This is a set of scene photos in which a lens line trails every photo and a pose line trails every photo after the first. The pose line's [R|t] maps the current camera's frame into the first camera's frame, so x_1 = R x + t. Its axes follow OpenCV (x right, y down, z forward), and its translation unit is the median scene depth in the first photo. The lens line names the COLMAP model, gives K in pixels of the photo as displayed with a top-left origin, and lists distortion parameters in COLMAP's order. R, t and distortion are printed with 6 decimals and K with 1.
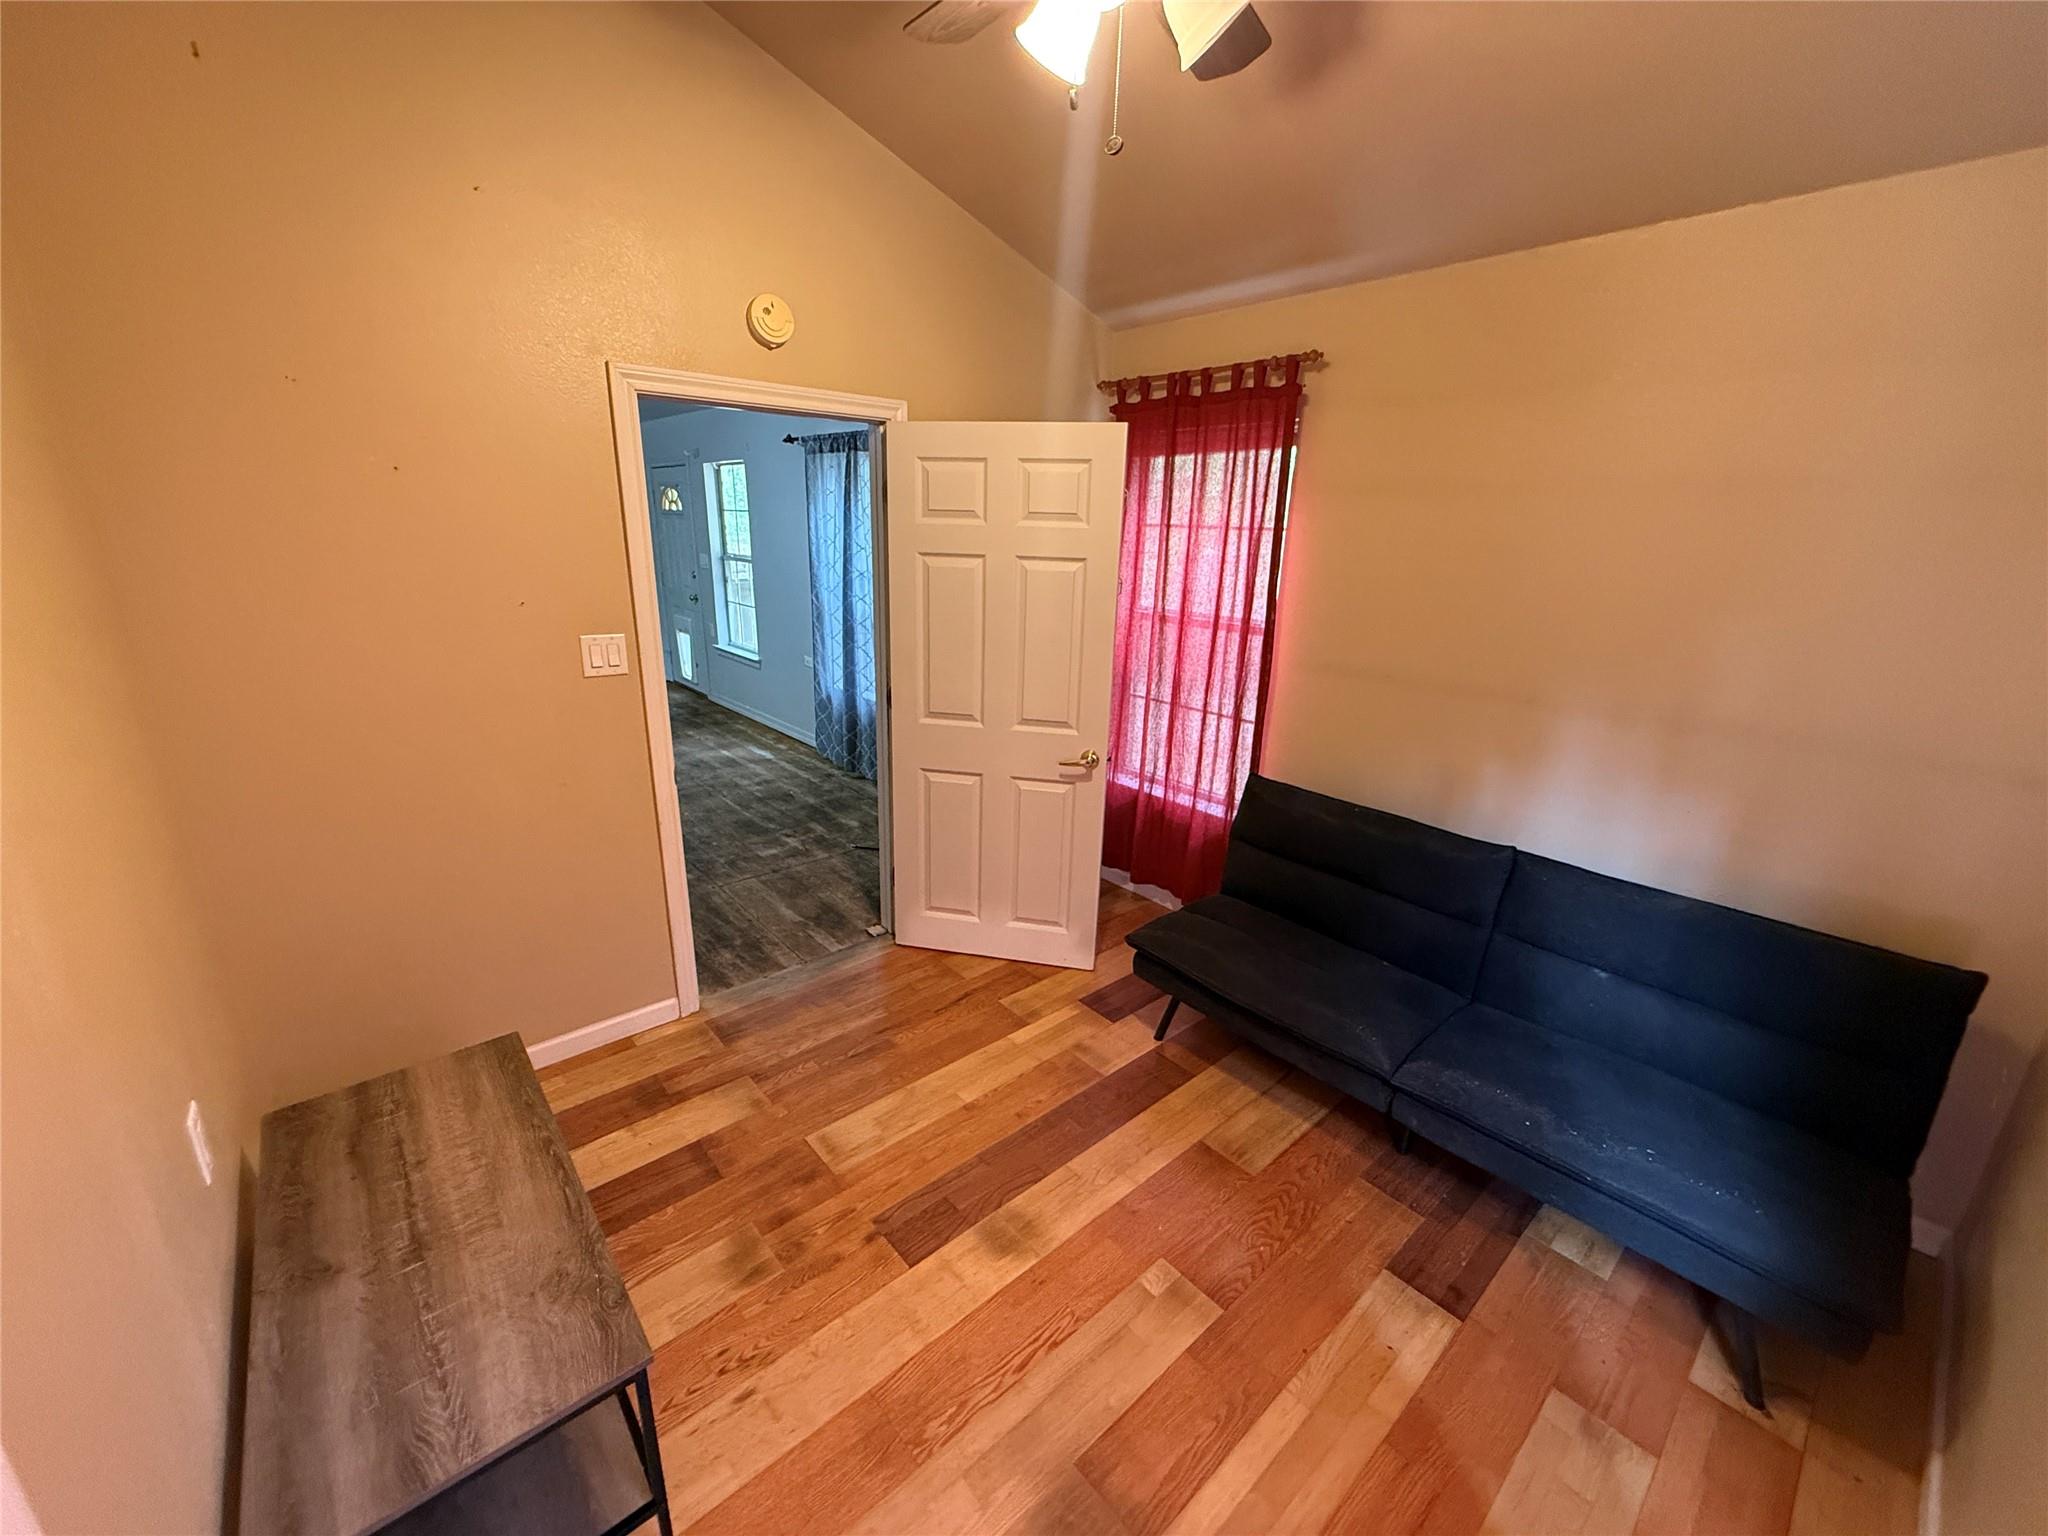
lens RADIAL K [[814.2, 0, 1019.6], [0, 814.2, 769.8], [0, 0, 1]] dist [0.000994, -0.000071]
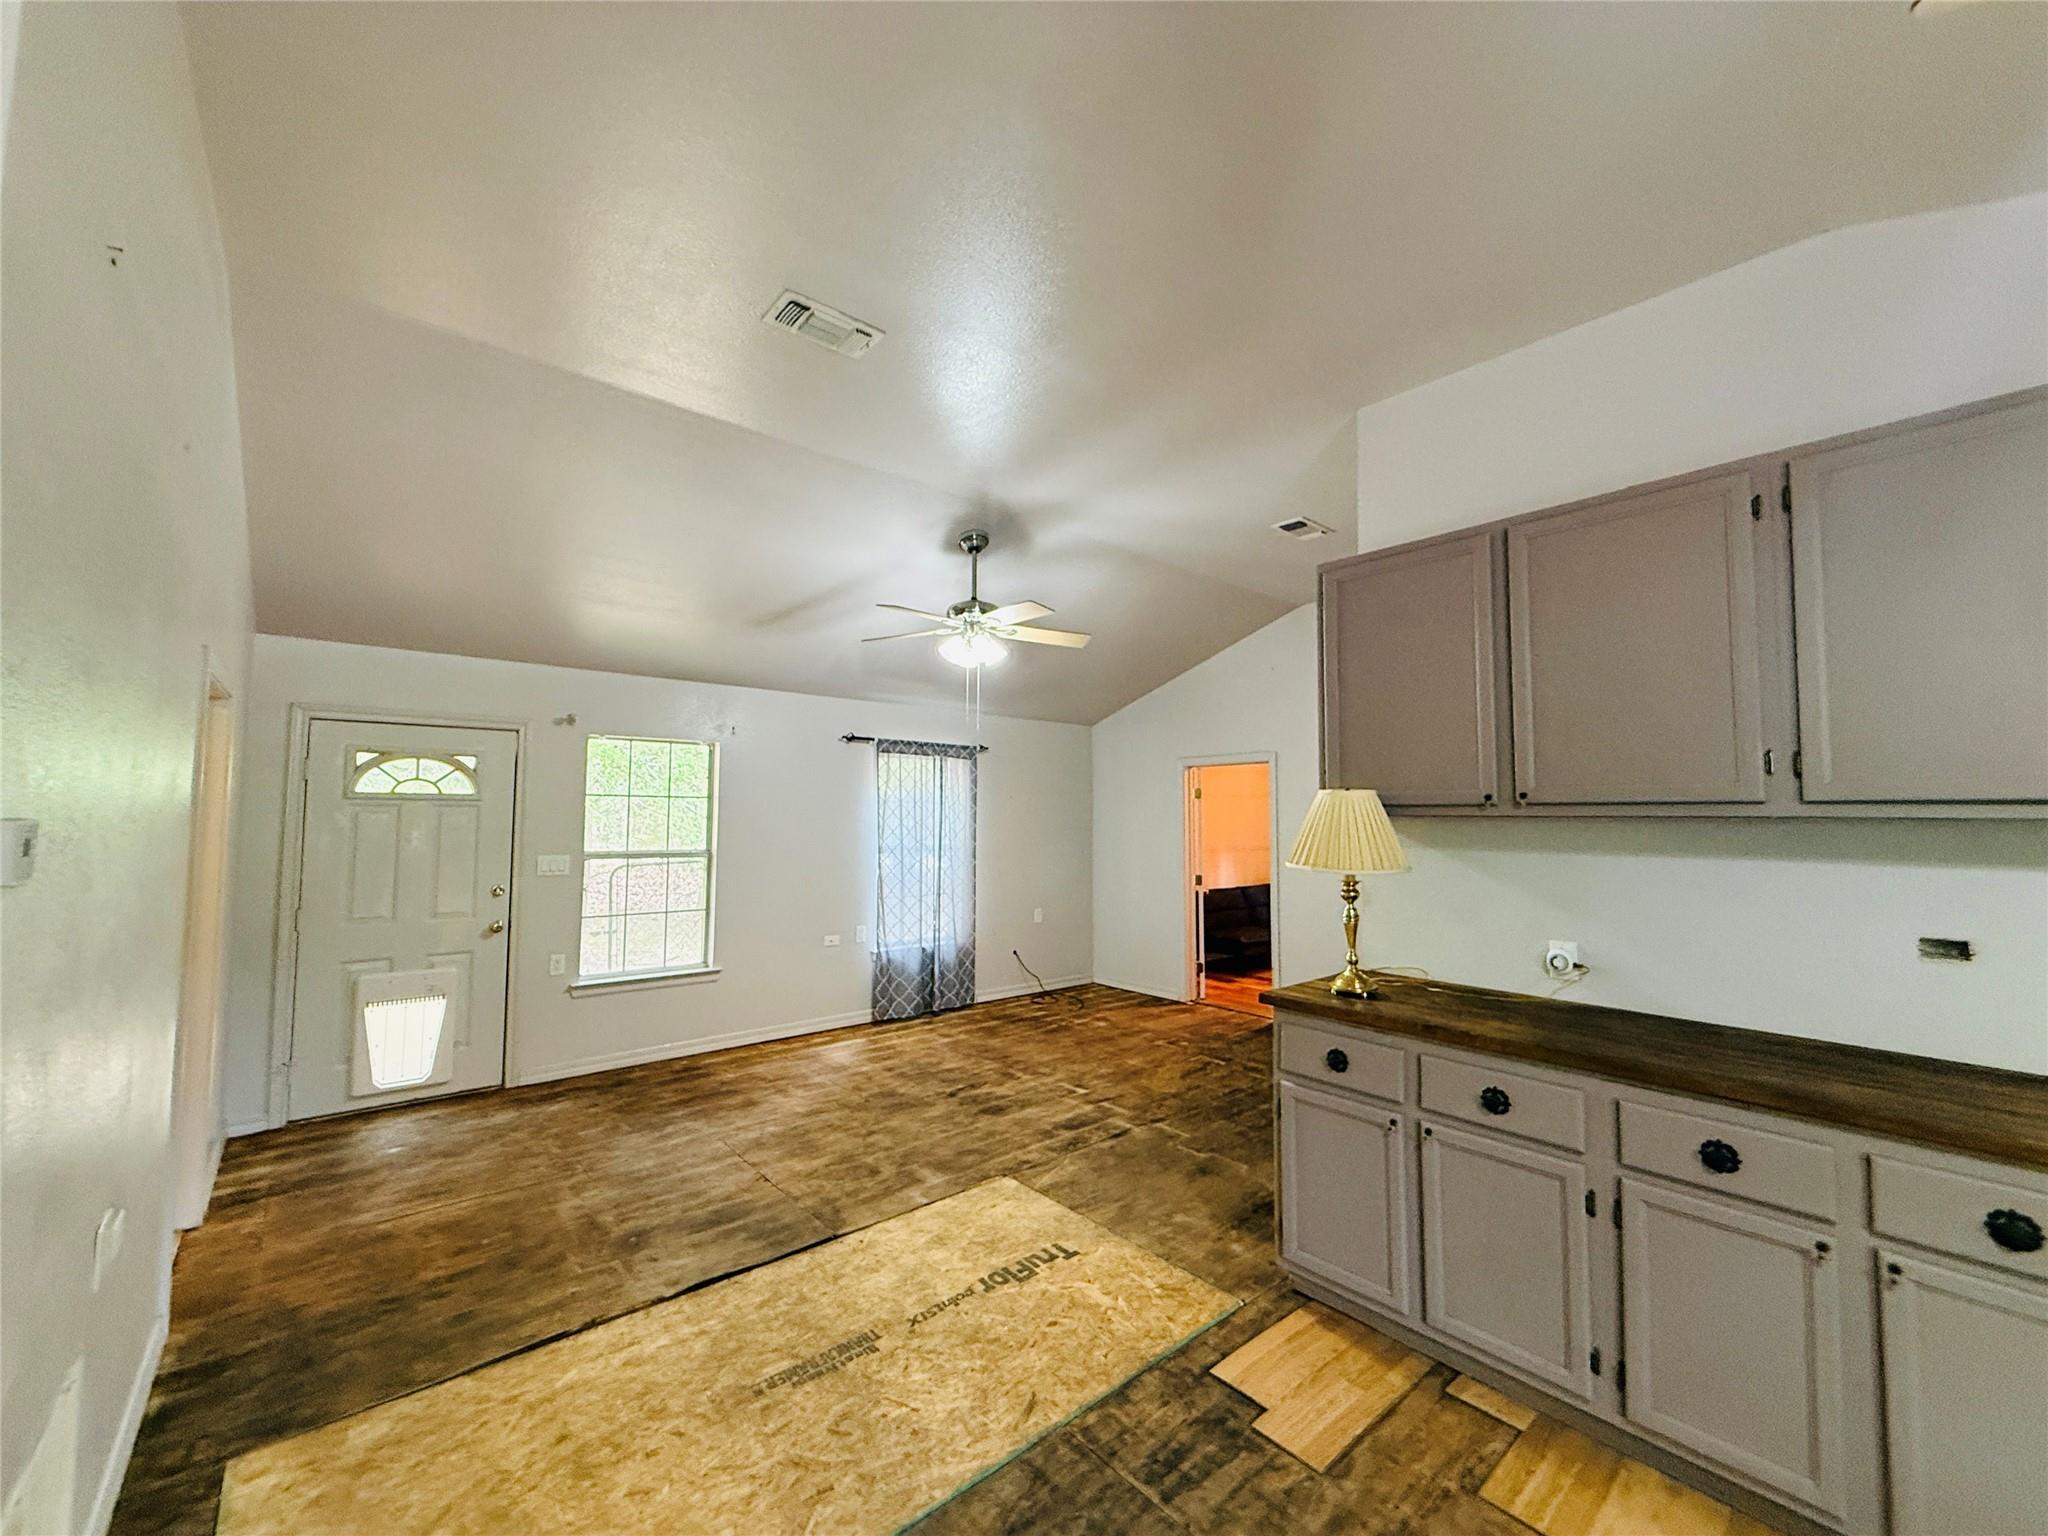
lens RADIAL K [[814.2, 0, 1019.6], [0, 814.2, 769.8], [0, 0, 1]] dist [0.000994, -0.000071]
pose [[0.015846, 0.030211, 0.999418, -1.363110], [0.291076, 0.956113, -0.033517, -0.251066], [-0.956569, 0.291438, 0.006357, 0.761130]]
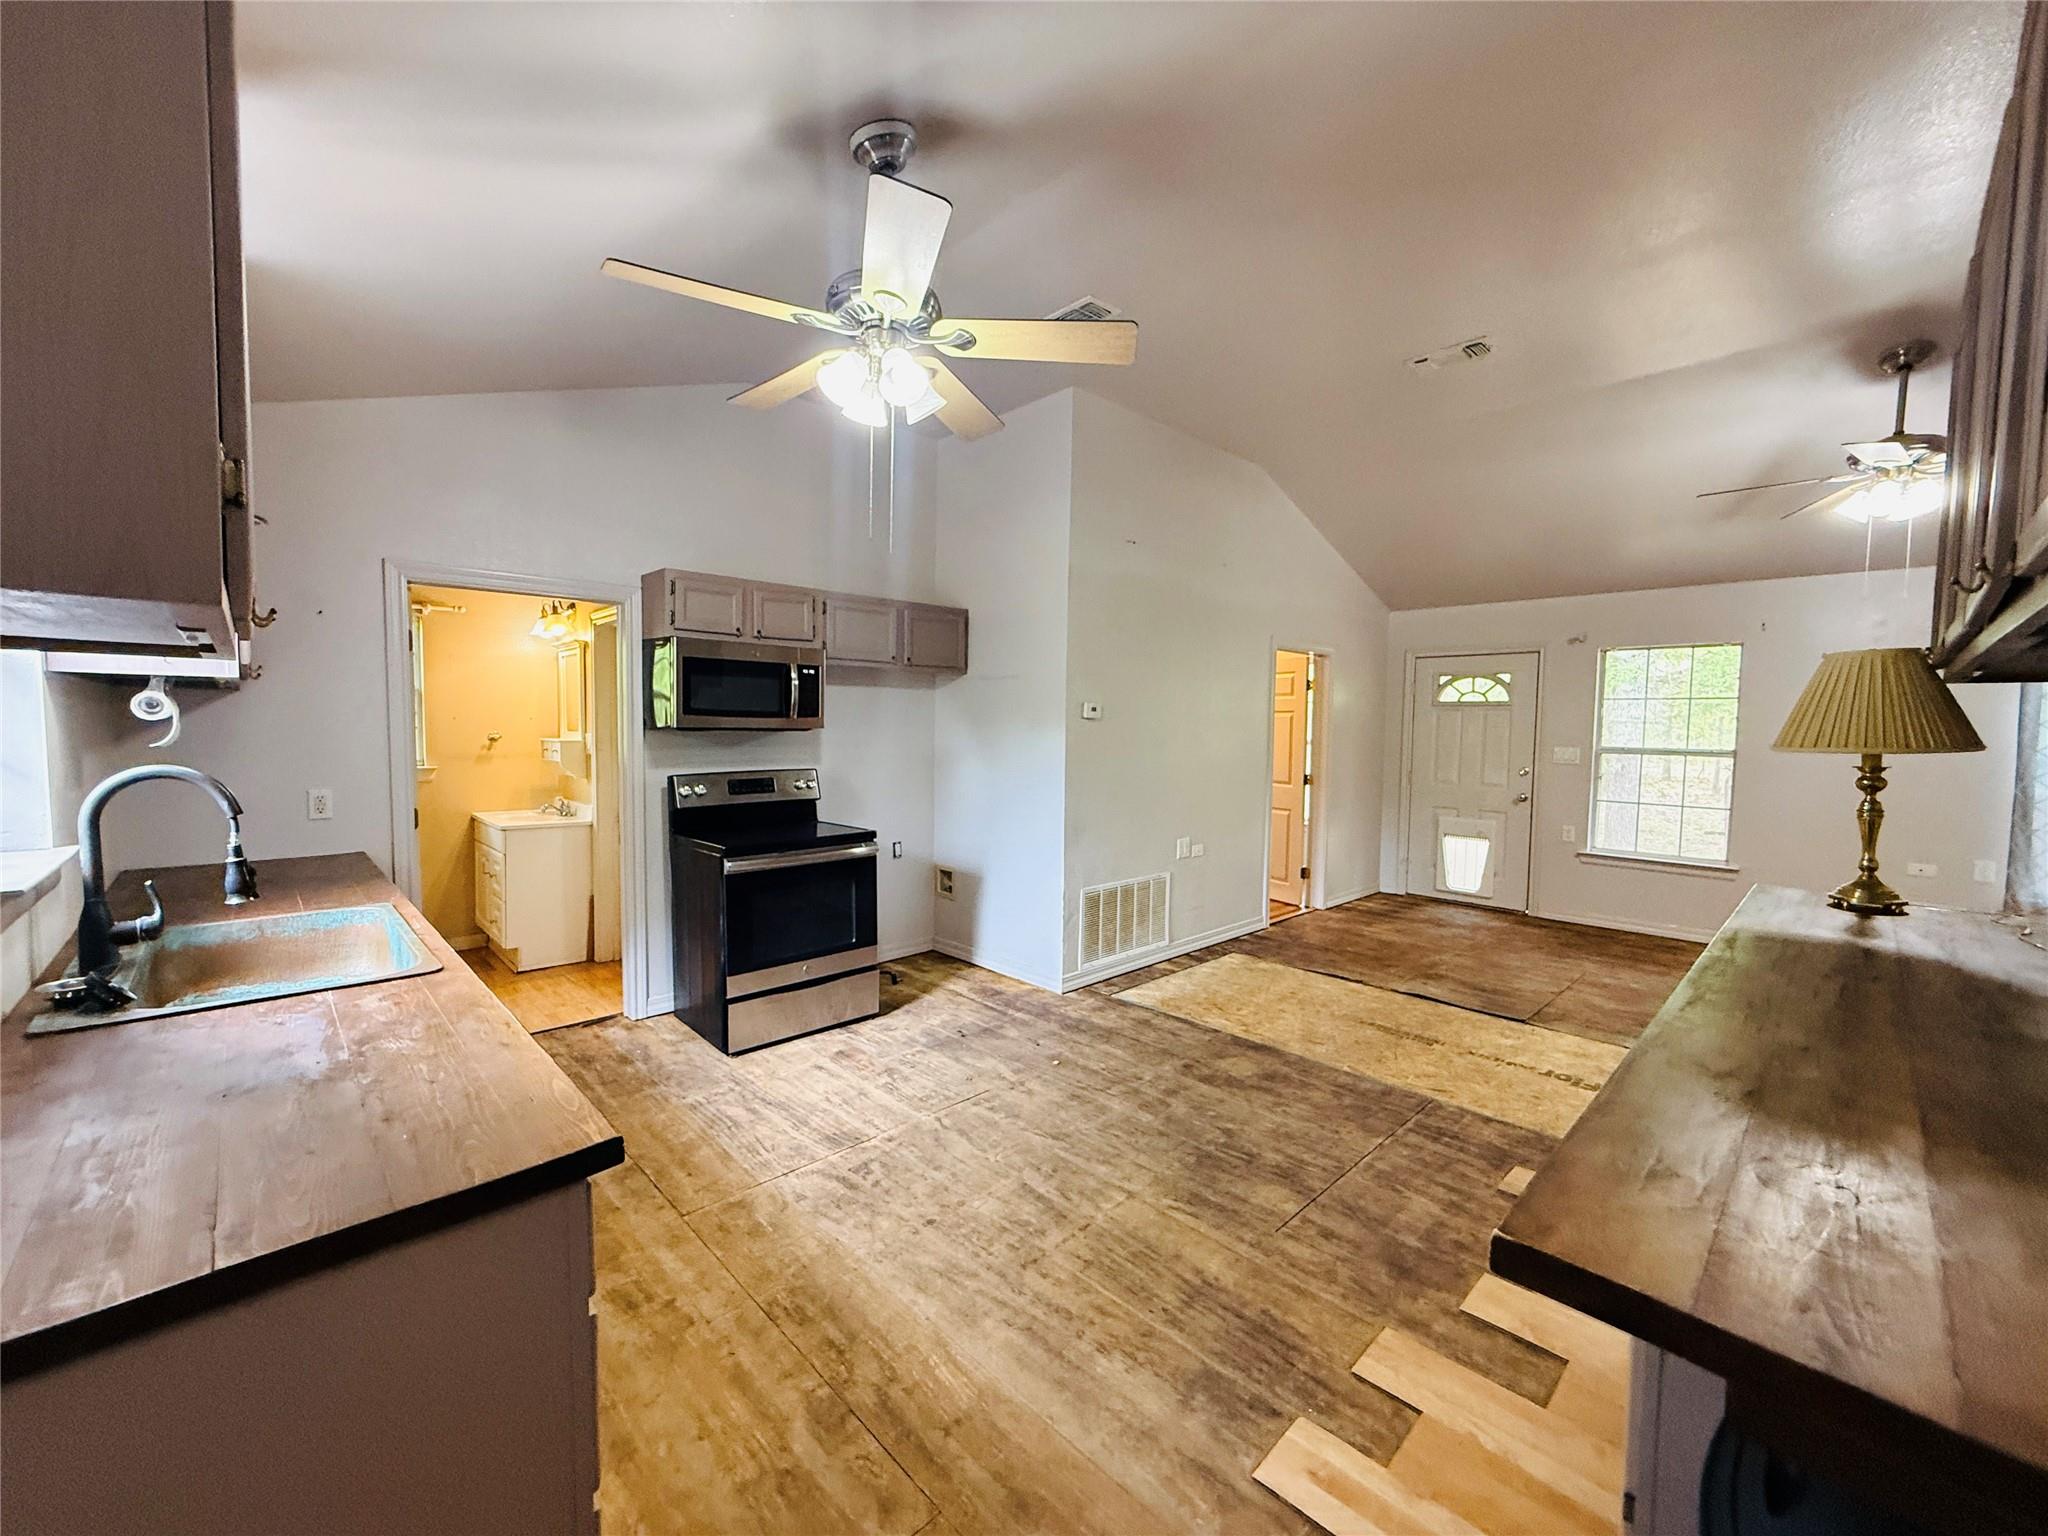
lens RADIAL K [[814.2, 0, 1019.6], [0, 814.2, 769.8], [0, 0, 1]] dist [0.000994, -0.000071]
pose [[0.998922, -0.015421, 0.043780, -1.287011], [0.025530, 0.970252, -0.240749, -0.060405], [-0.038765, 0.241608, 0.969599, 0.232752]]
